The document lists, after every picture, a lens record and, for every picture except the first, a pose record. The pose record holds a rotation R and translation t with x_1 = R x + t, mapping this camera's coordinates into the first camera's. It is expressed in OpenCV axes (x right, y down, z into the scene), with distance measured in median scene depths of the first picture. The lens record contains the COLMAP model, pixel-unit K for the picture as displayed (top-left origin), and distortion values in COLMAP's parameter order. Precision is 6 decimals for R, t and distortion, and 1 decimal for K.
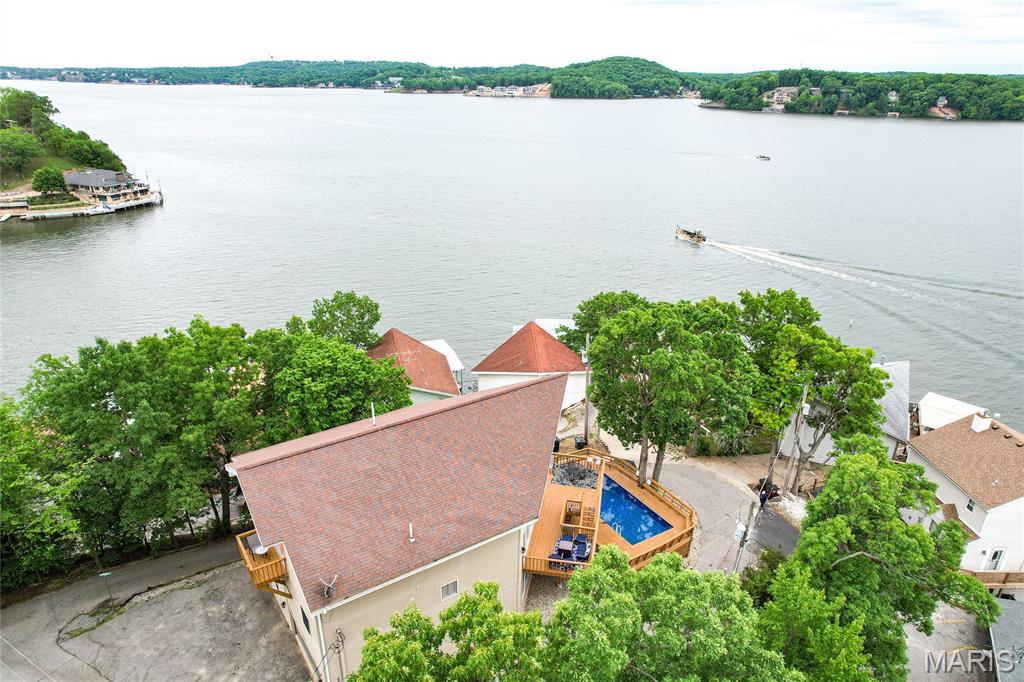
lens RADIAL K [[656.1, 0, 512.0], [0, 656.1, 341.0], [0, 0, 1]] dist [-0.085567, 0.079230]
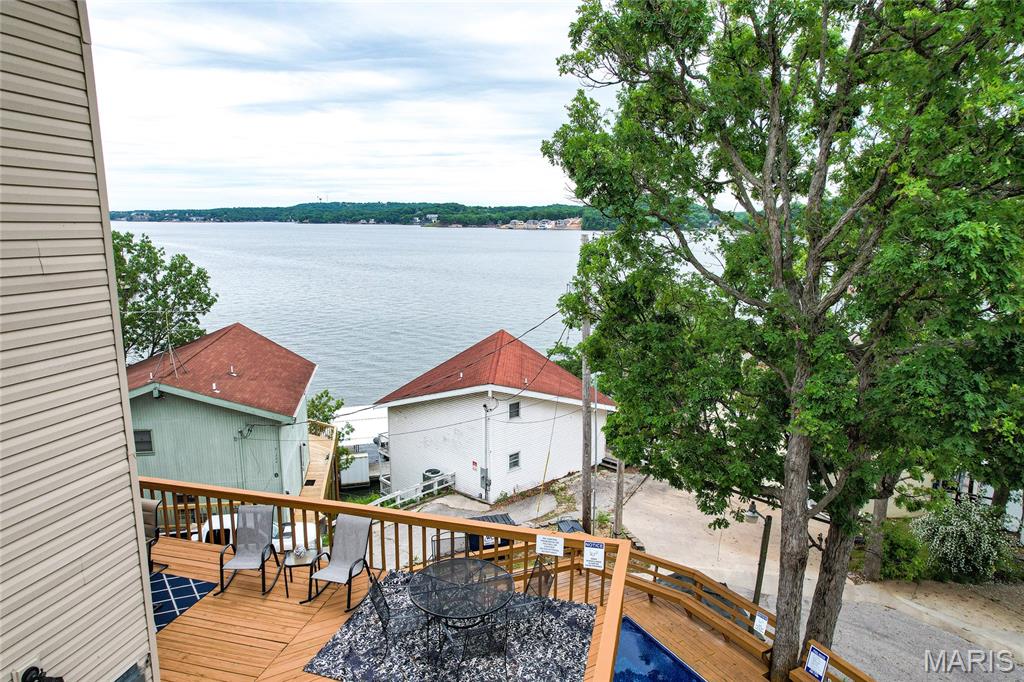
lens RADIAL K [[656.5, 0, 512.1], [0, 656.5, 337.0], [0, 0, 1]] dist [-0.077991, 0.069143]
pose [[0.998669, 0.007293, -0.051057, 0.020644], [-0.017783, 0.977940, -0.208130, 0.028595], [0.048413, 0.208761, 0.976768, 0.140844]]
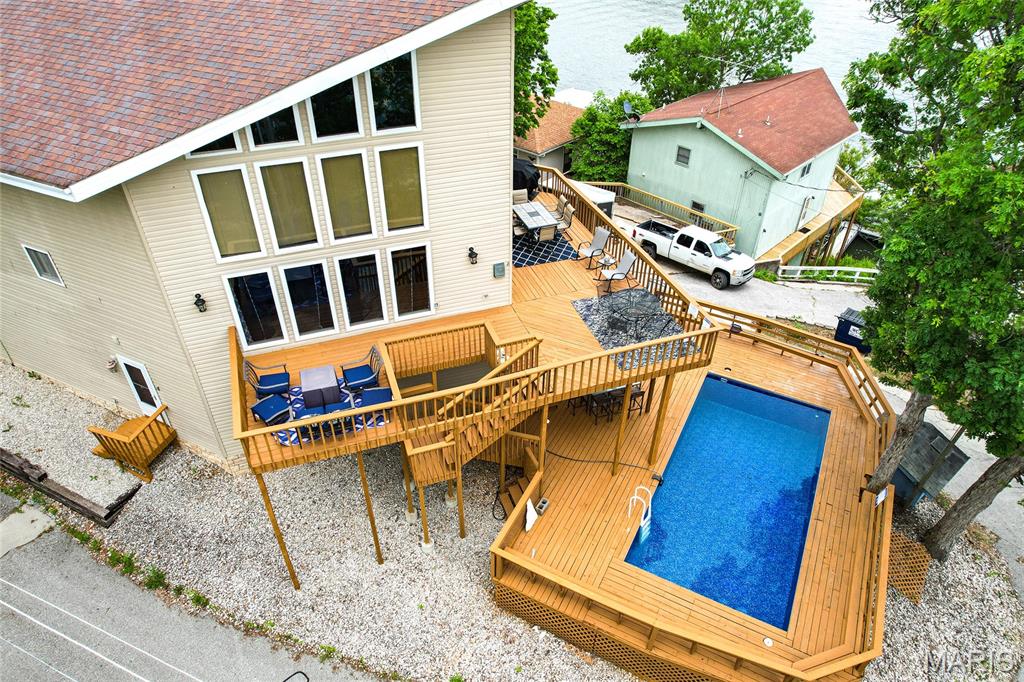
lens RADIAL K [[656.1, 0, 512.0], [0, 656.1, 341.0], [0, 0, 1]] dist [-0.085567, 0.079230]
pose [[0.515162, 0.514208, -0.685711, 0.056930], [-0.329784, 0.857369, 0.395172, 0.015467], [0.791107, 0.022559, 0.611261, 0.124269]]
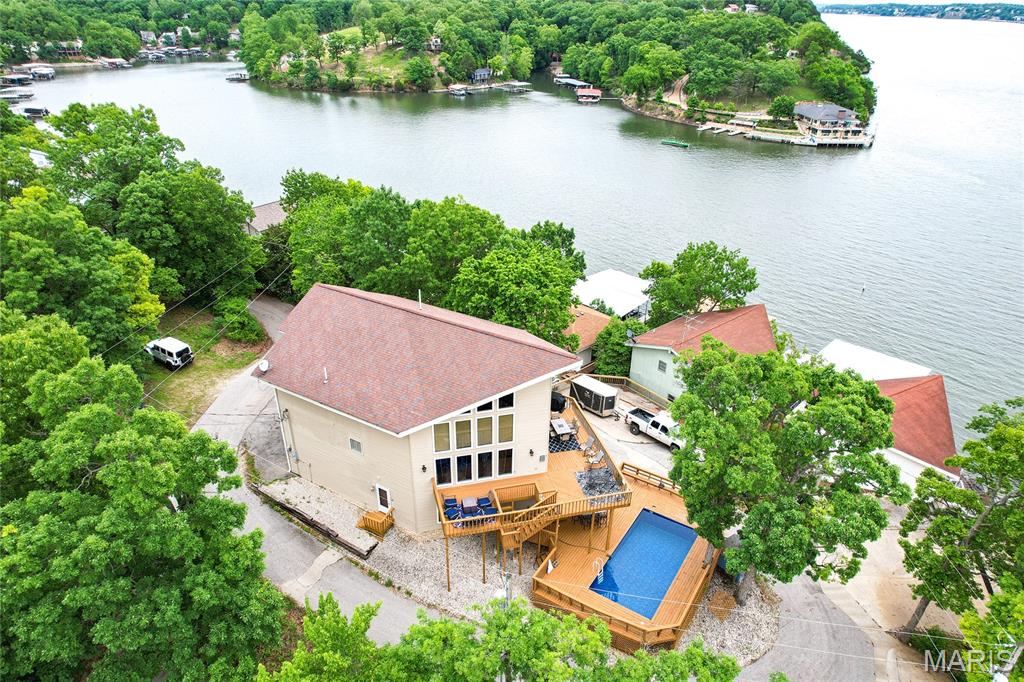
lens RADIAL K [[656.5, 0, 512.1], [0, 656.5, 337.0], [0, 0, 1]] dist [-0.077991, 0.069143]
pose [[0.434422, 0.414838, -0.799492, 0.115849], [-0.353651, 0.894902, 0.272179, -0.029360], [0.828377, 0.164501, 0.535473, 0.070045]]
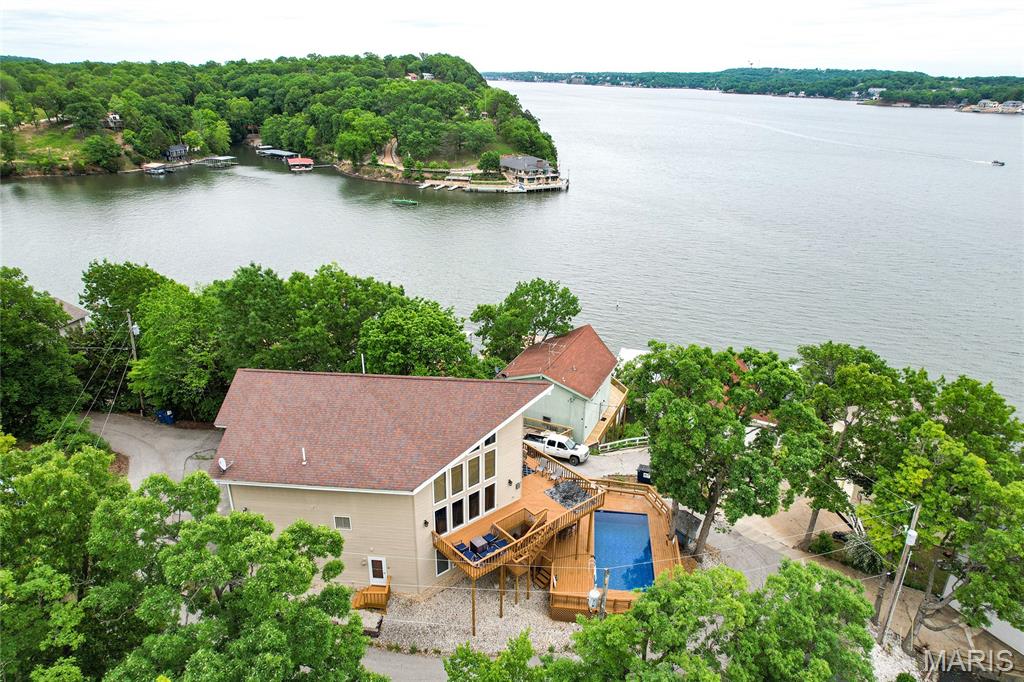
lens RADIAL K [[656.1, 0, 512.0], [0, 656.1, 341.0], [0, 0, 1]] dist [-0.085567, 0.079230]
pose [[0.788105, 0.235631, -0.568656, 0.091255], [-0.240932, 0.968207, 0.067281, -0.010279], [0.566430, 0.083983, 0.819819, 0.024132]]
